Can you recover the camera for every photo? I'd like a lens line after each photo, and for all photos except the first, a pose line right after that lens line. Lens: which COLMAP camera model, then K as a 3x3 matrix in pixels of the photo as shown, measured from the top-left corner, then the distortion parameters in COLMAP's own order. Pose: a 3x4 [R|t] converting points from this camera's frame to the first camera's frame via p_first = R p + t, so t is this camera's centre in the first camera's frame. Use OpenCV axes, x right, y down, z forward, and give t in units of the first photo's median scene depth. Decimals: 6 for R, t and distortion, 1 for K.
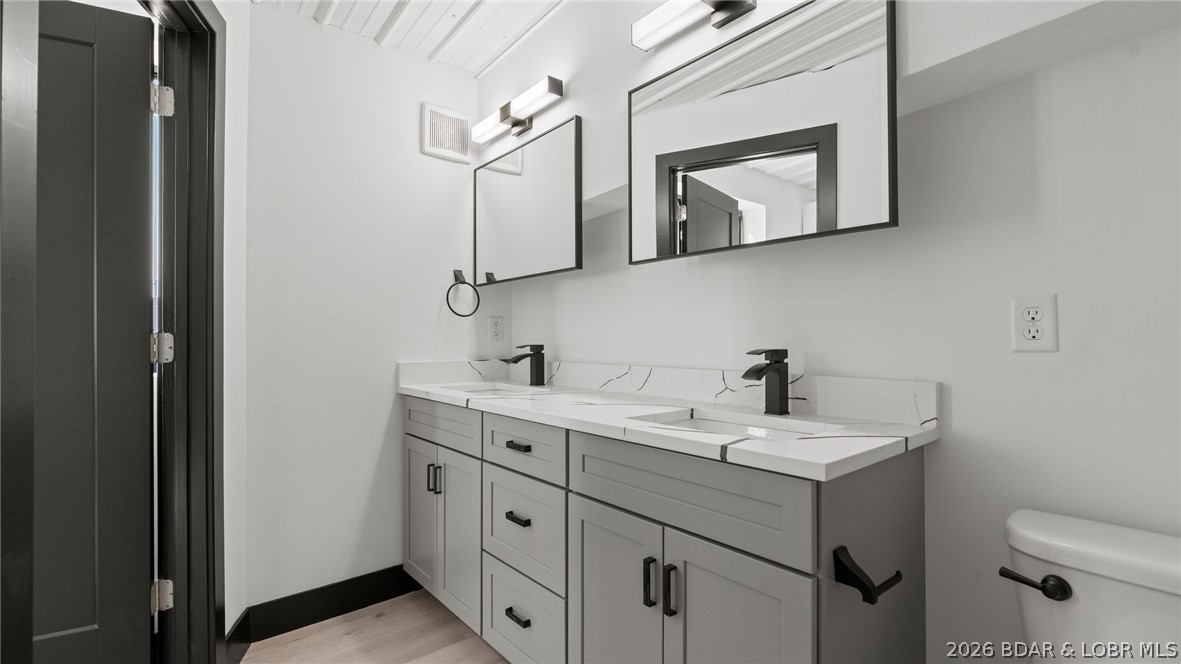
lens RADIAL K [[531.5, 0, 593.3], [0, 531.5, 332.6], [0, 0, 1]] dist [-0.011399, 0.004683]
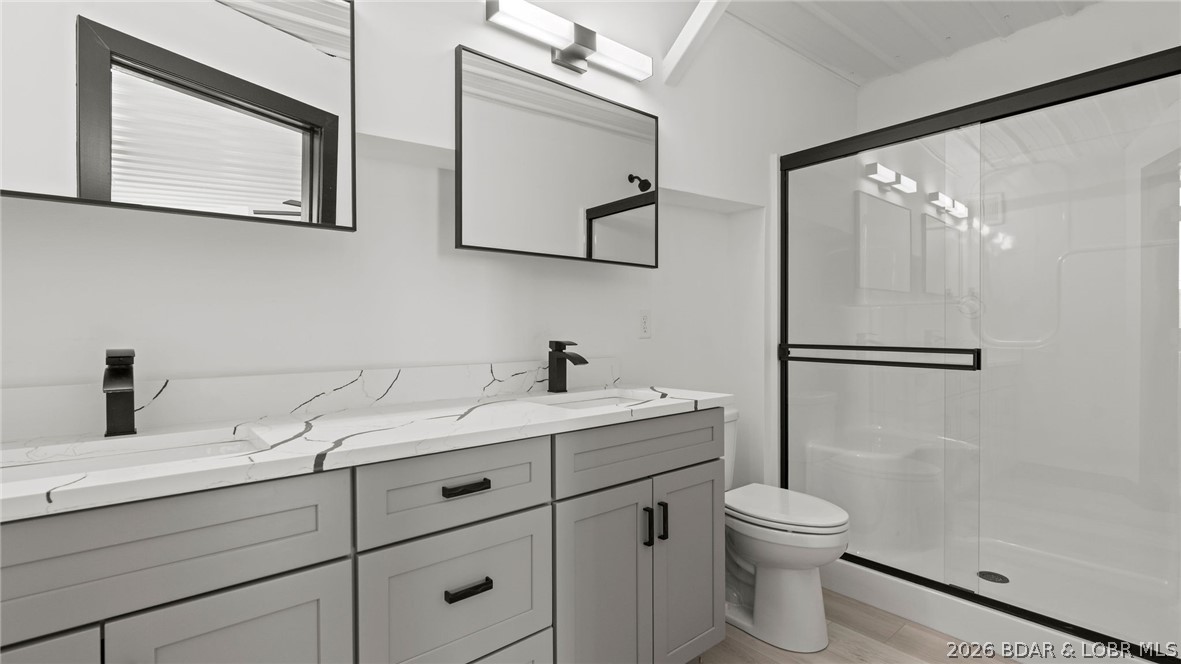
lens RADIAL K [[531.5, 0, 592.8], [0, 531.5, 333.0], [0, 0, 1]] dist [-0.011399, 0.004683]
pose [[-0.016187, -0.004172, 0.999860, -0.820942], [-0.010006, 0.999942, 0.004010, 0.005214], [-0.999819, -0.009940, -0.016228, 0.825939]]
